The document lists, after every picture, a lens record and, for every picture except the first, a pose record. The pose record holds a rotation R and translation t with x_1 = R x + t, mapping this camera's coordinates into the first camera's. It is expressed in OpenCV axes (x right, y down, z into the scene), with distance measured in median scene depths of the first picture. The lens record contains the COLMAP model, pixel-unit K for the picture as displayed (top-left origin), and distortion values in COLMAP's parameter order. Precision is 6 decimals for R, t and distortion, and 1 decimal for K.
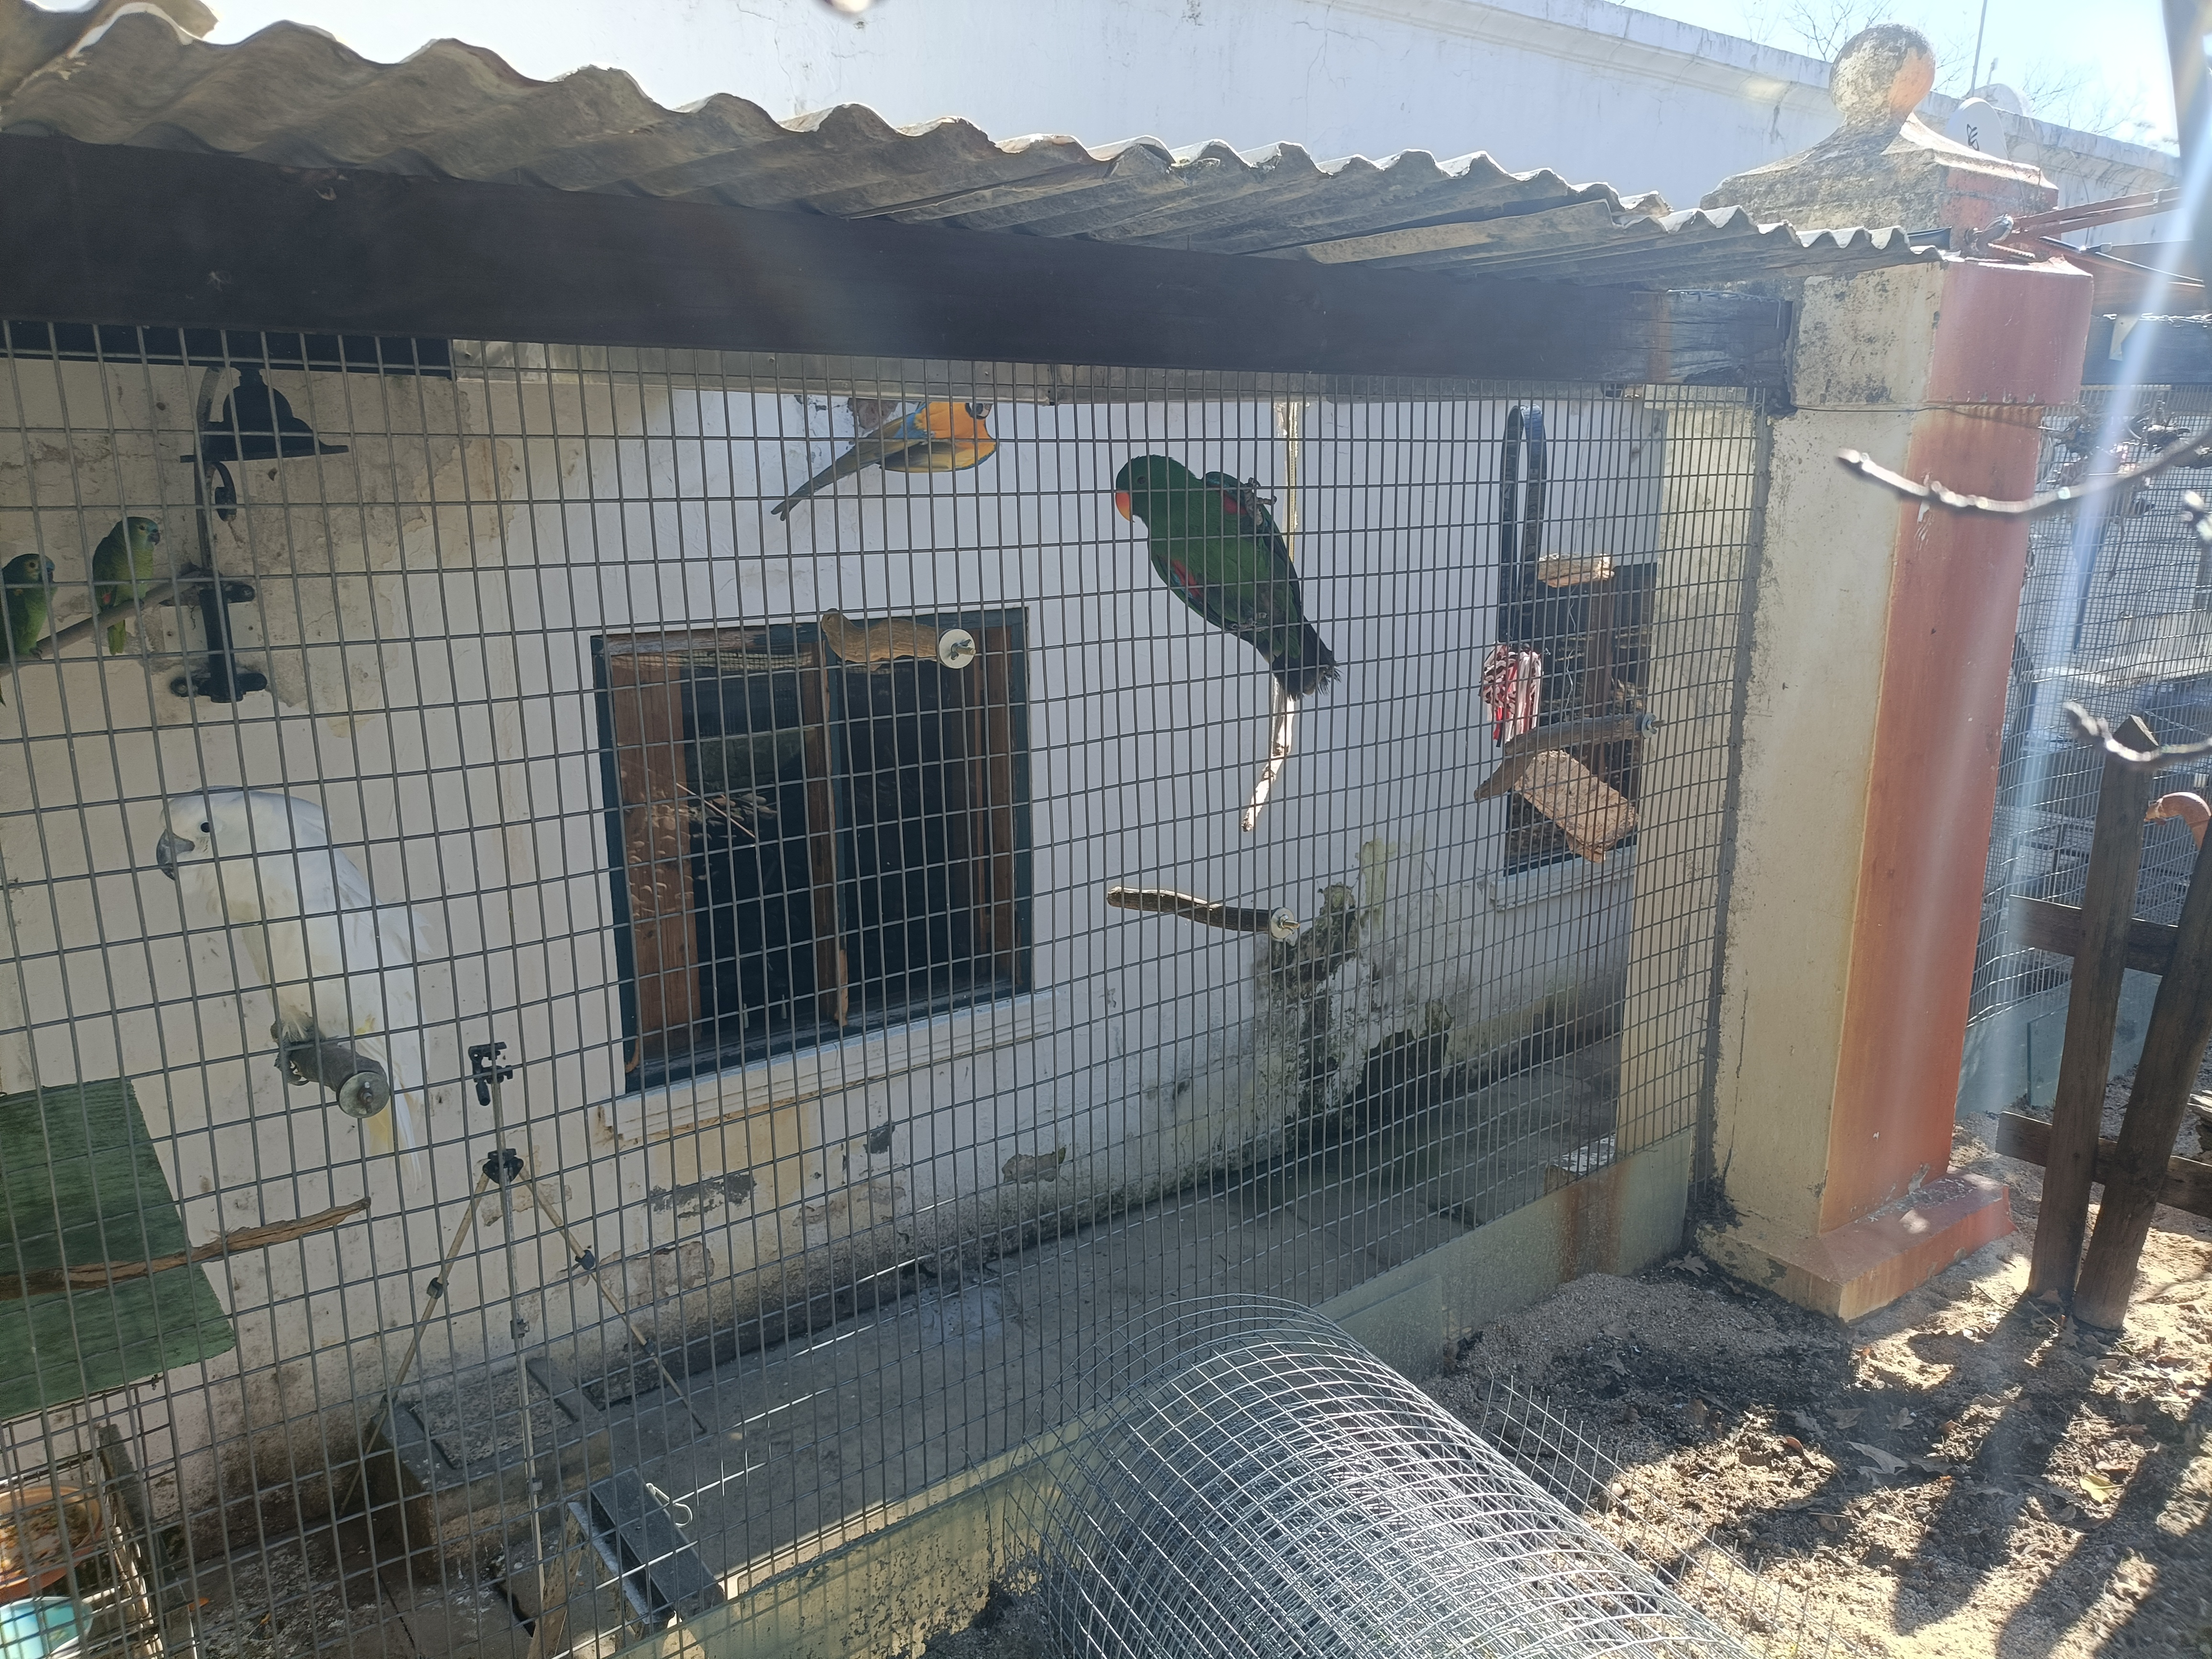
lens RADIAL K [[1658.9, 0, 1091.8], [0, 1658.9, 842.9], [0, 0, 1]] dist [0.045426, -0.028419]
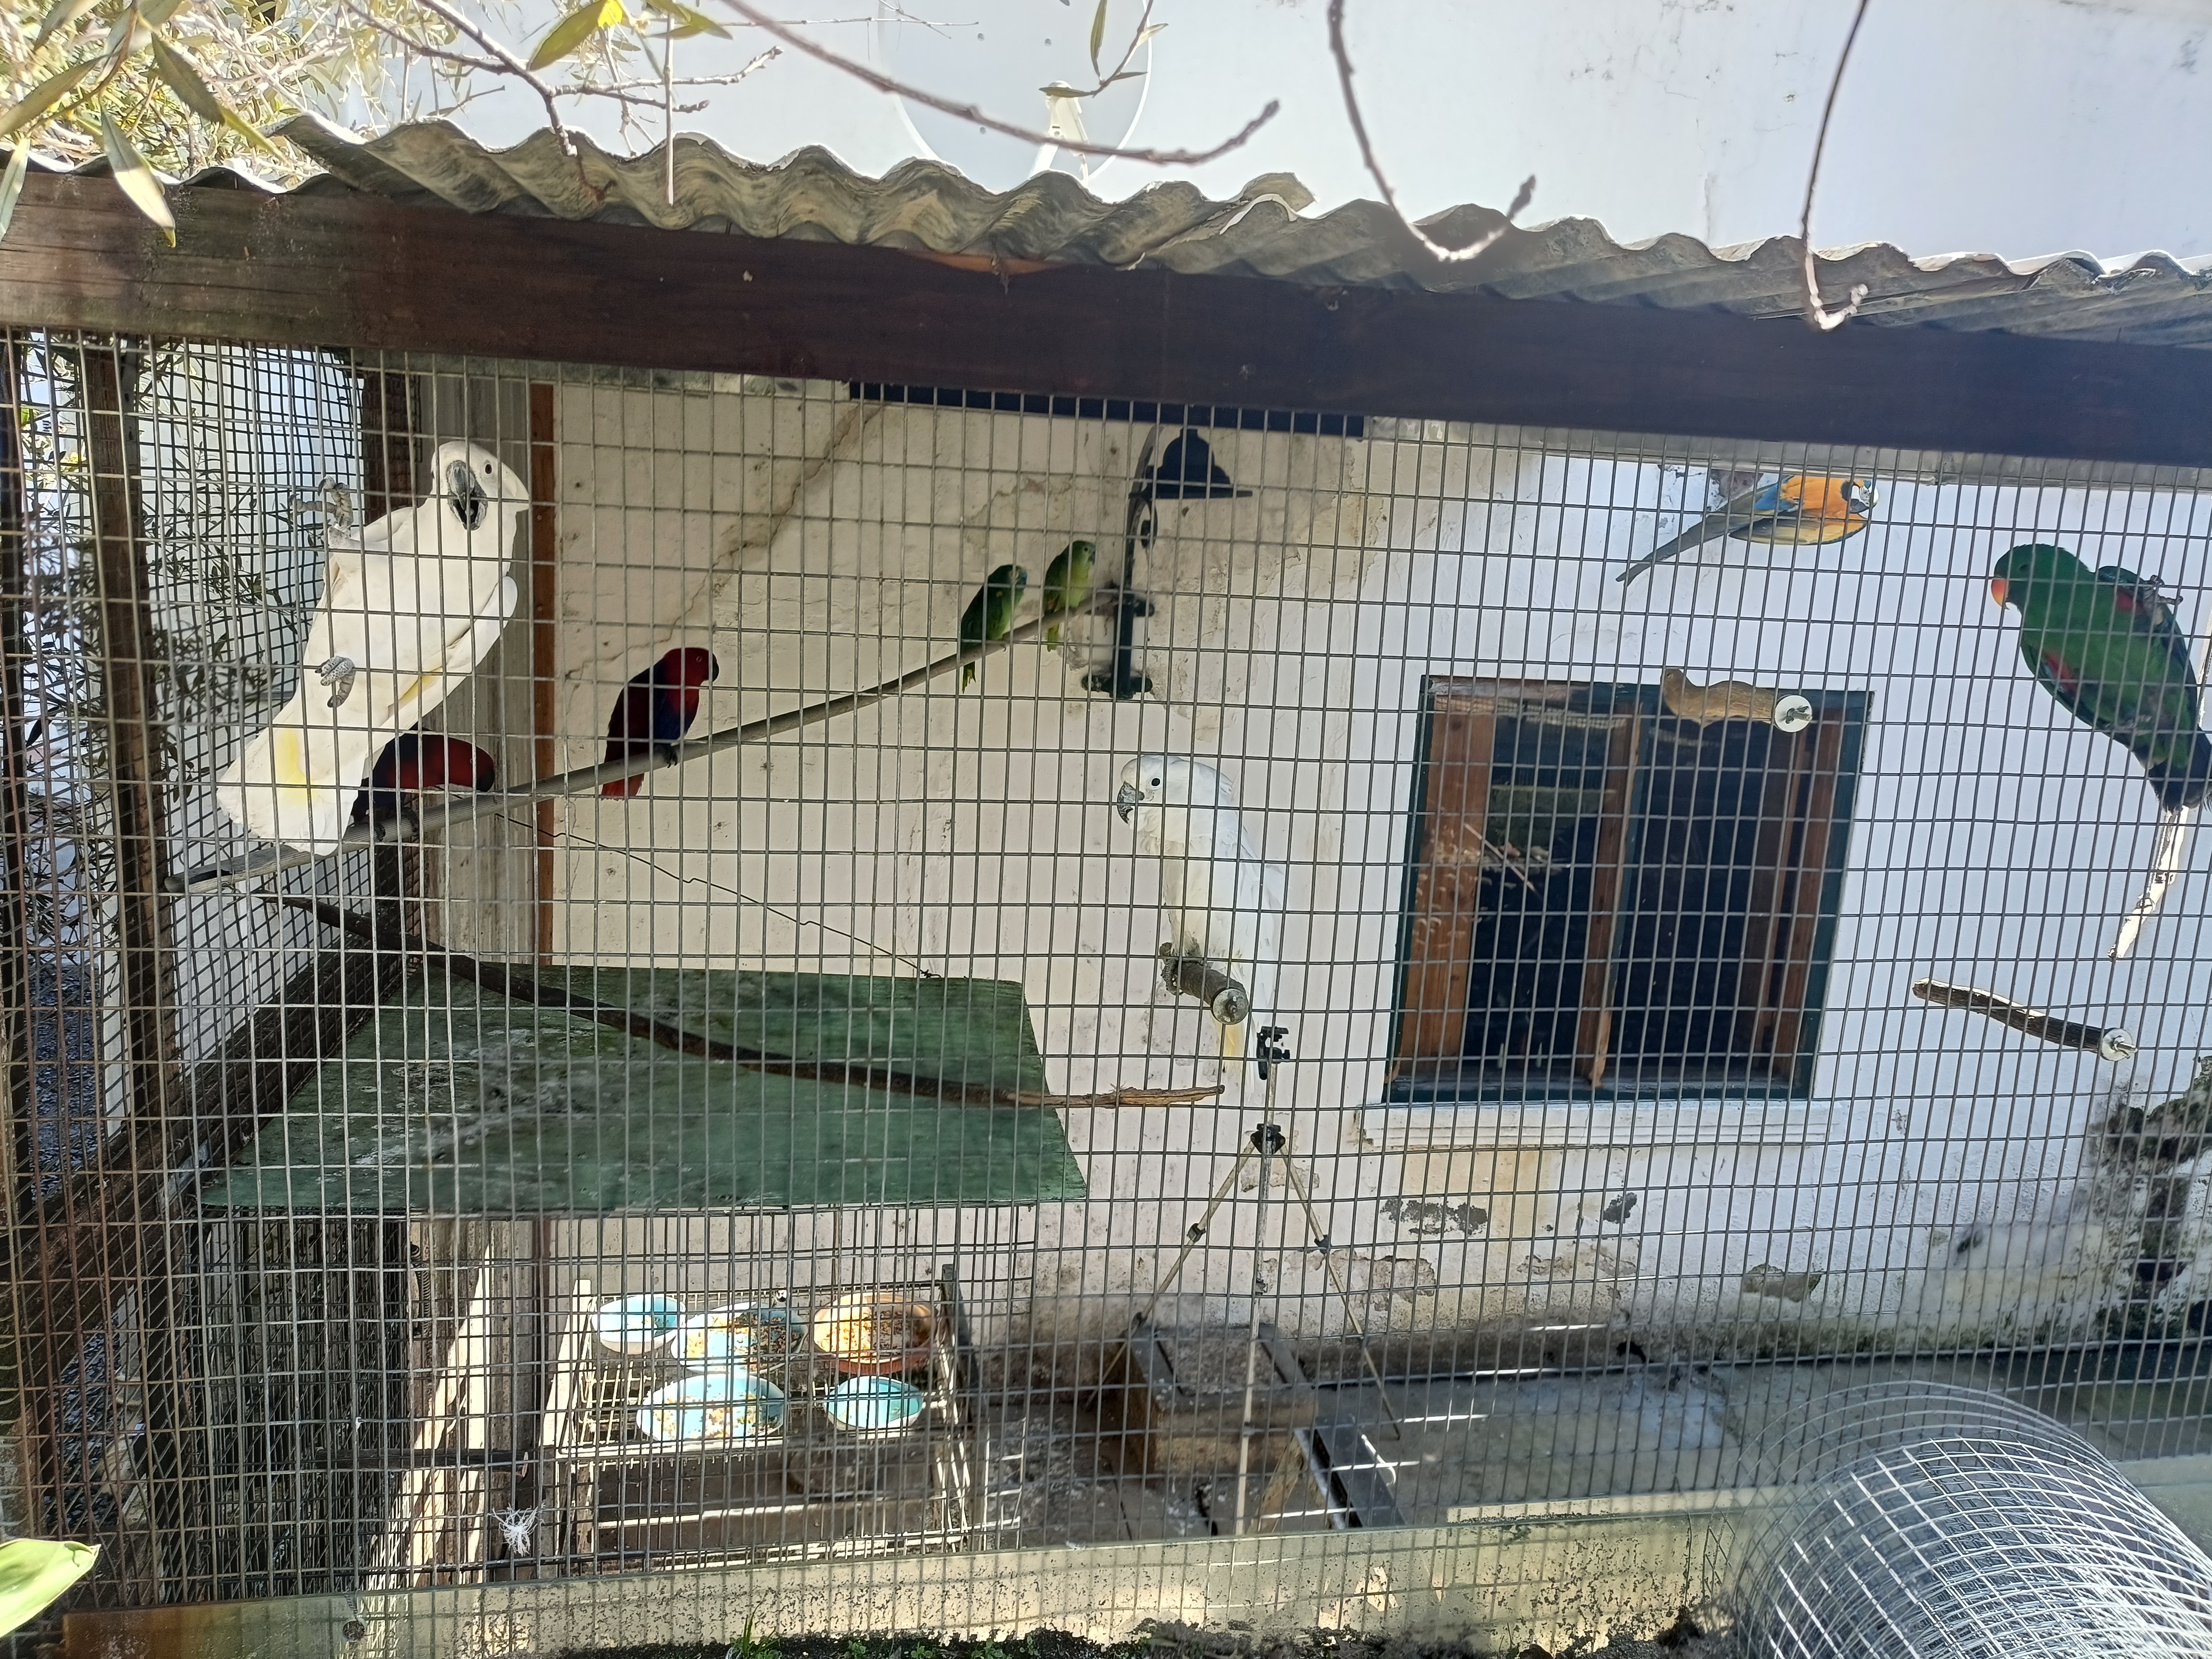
lens RADIAL K [[1658.9, 0, 1091.8], [0, 1658.9, 842.9], [0, 0, 1]] dist [0.045426, -0.028419]
pose [[0.884928, 0.148946, -0.441267, 0.004297], [-0.163345, 0.986554, 0.005426, 0.025106], [0.436142, 0.067277, 0.897359, -0.115188]]
